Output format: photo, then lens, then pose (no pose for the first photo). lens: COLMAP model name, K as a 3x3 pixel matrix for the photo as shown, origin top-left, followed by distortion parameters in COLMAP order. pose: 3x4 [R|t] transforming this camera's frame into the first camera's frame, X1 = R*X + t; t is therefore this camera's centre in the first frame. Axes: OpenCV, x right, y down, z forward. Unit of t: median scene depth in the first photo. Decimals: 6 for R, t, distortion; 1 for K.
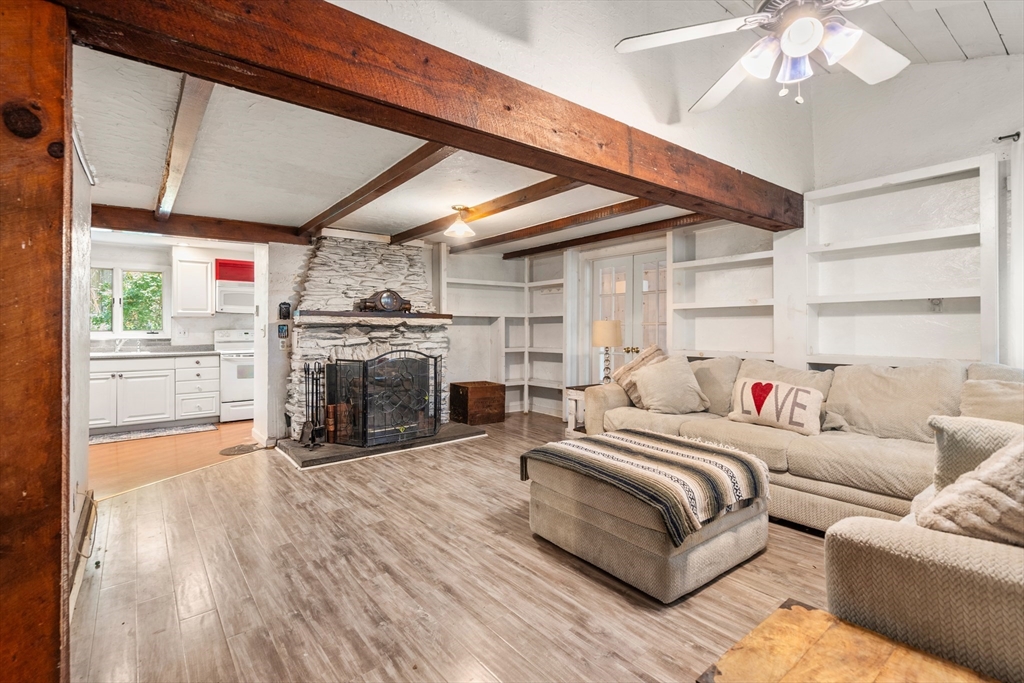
lens RADIAL K [[473.5, 0, 505.6], [0, 473.5, 327.9], [0, 0, 1]] dist [0.000103, -0.000085]
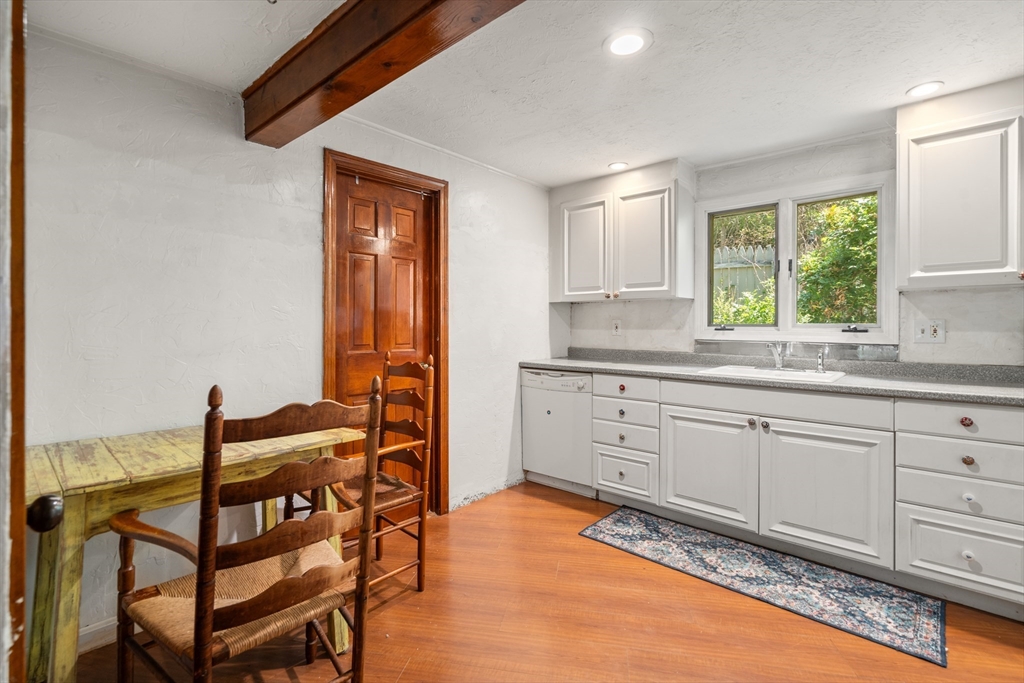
lens RADIAL K [[473.5, 0, 505.6], [0, 473.5, 327.9], [0, 0, 1]] dist [0.000103, -0.000085]
pose [[0.179005, 0.005923, -0.983830, -0.372598], [0.003543, 0.999972, 0.006665, 0.004128], [0.983842, -0.004679, 0.178979, 0.606730]]
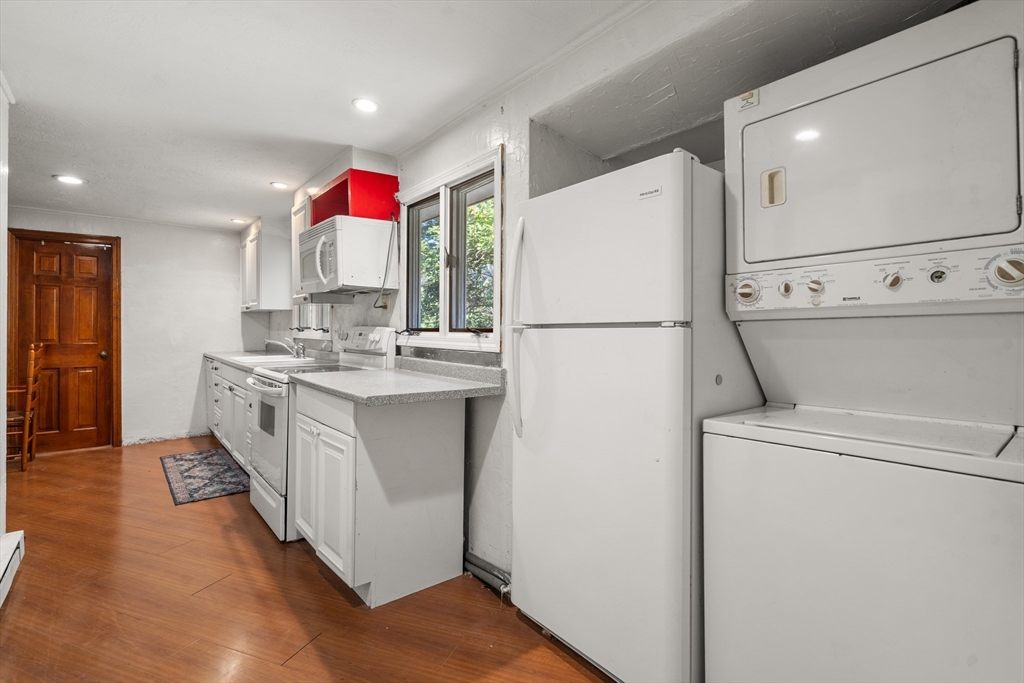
lens RADIAL K [[473.5, 0, 505.6], [0, 473.5, 327.9], [0, 0, 1]] dist [0.000103, -0.000085]
pose [[0.032801, -0.002918, -0.999458, -0.062272], [0.003810, 0.999989, -0.002794, 0.009472], [0.999455, -0.003716, 0.032811, 1.253133]]
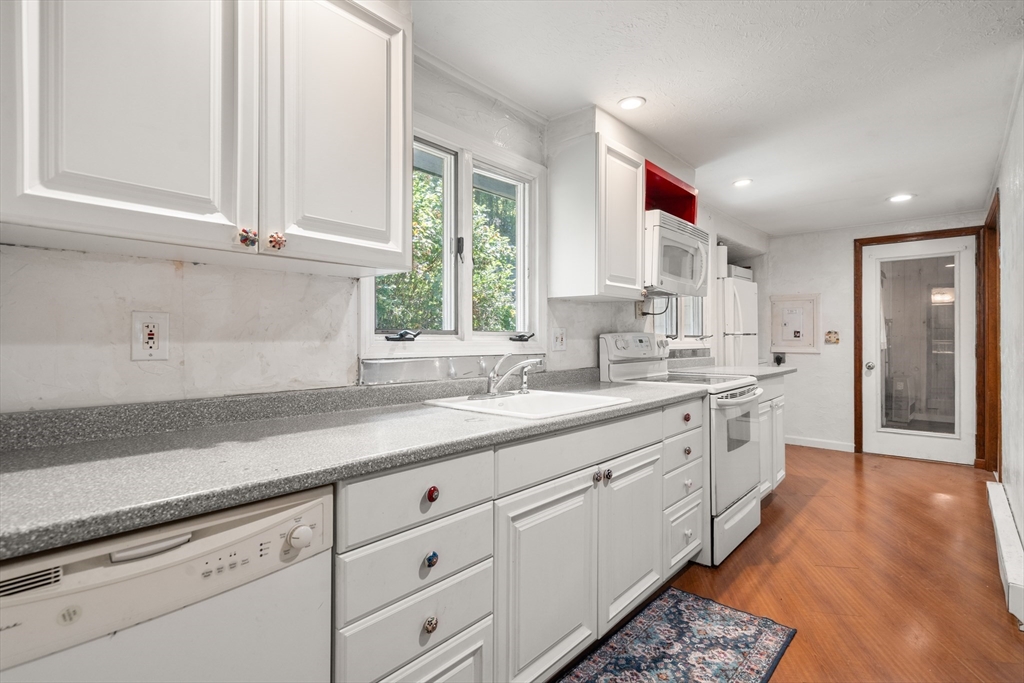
lens RADIAL K [[506.0, 0, 512.0], [0, 506.0, 341.5], [0, 0, 1]] dist [0.020444, -0.000299]
pose [[0.978499, -0.000167, 0.206251, -0.845617], [-0.002771, 0.999899, 0.013955, 0.006992], [-0.206233, -0.014226, 0.978400, 0.613863]]
